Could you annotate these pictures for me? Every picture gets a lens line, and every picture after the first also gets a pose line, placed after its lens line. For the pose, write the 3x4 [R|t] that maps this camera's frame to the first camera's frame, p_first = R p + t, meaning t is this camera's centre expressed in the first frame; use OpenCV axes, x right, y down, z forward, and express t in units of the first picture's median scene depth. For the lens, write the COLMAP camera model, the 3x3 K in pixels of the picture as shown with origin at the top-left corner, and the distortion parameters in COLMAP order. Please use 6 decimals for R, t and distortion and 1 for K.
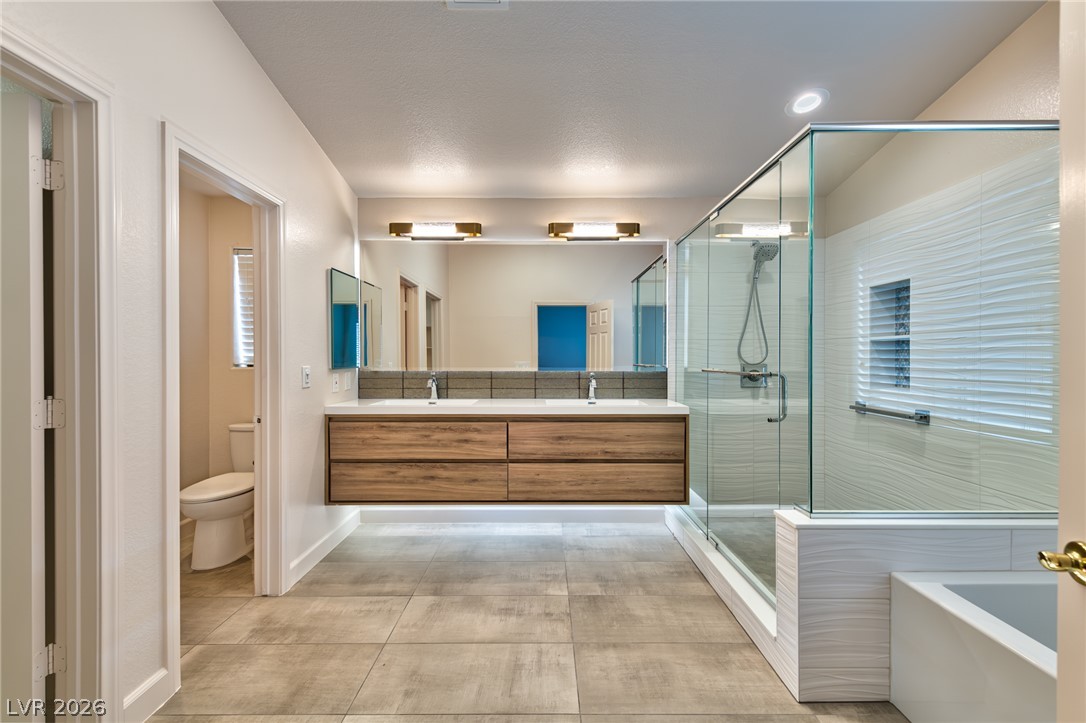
lens RADIAL K [[441.3, 0, 566.4], [0, 441.3, 359.5], [0, 0, 1]] dist [0.010309, -0.002158]
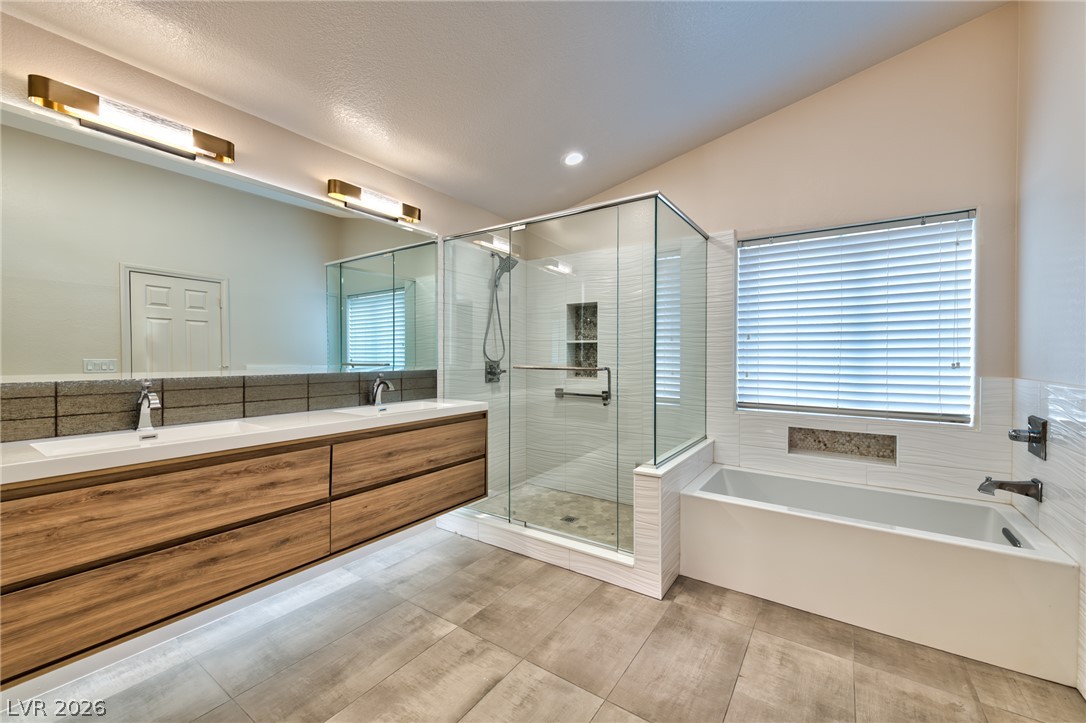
lens RADIAL K [[441.3, 0, 539.4], [0, 441.3, 362.7], [0, 0, 1]] dist [0.010309, -0.002158]
pose [[0.592441, -0.013044, 0.805509, -0.506510], [0.007793, 0.999915, 0.010460, 0.003070], [-0.805576, 0.000081, 0.592492, 0.296950]]
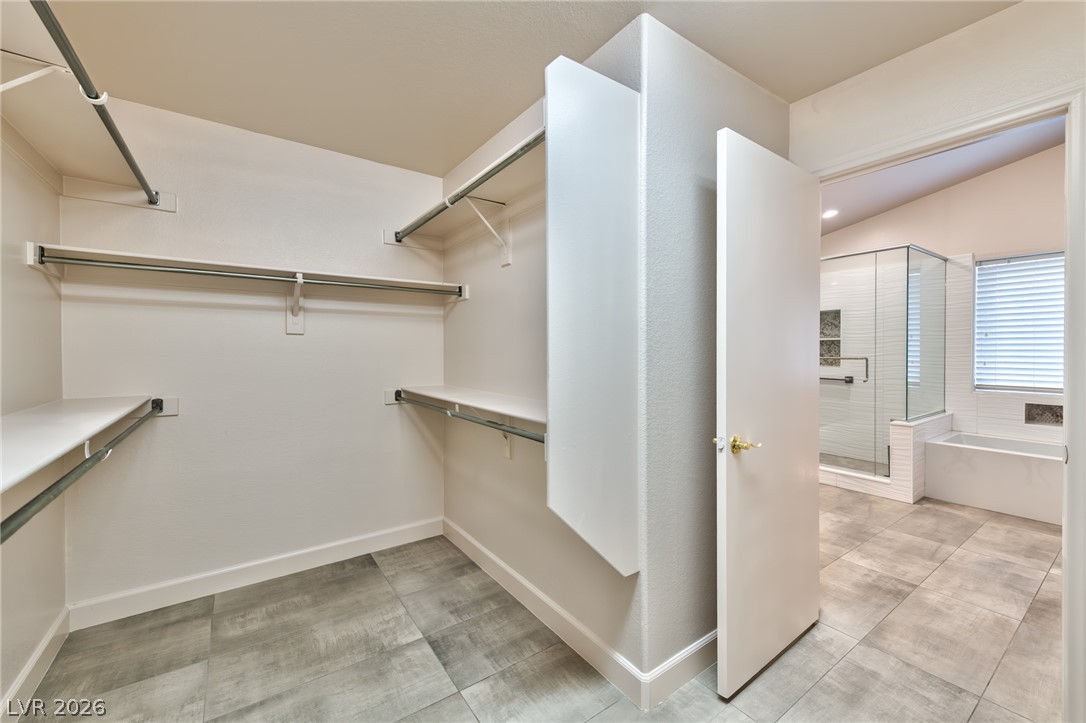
lens RADIAL K [[441.3, 0, 545.6], [0, 441.3, 359.5], [0, 0, 1]] dist [0.010309, -0.002158]
pose [[0.831686, -0.018435, 0.554941, -1.375738], [0.013380, 0.999824, 0.013161, -0.002786], [-0.555086, -0.003520, 0.831786, 0.106706]]
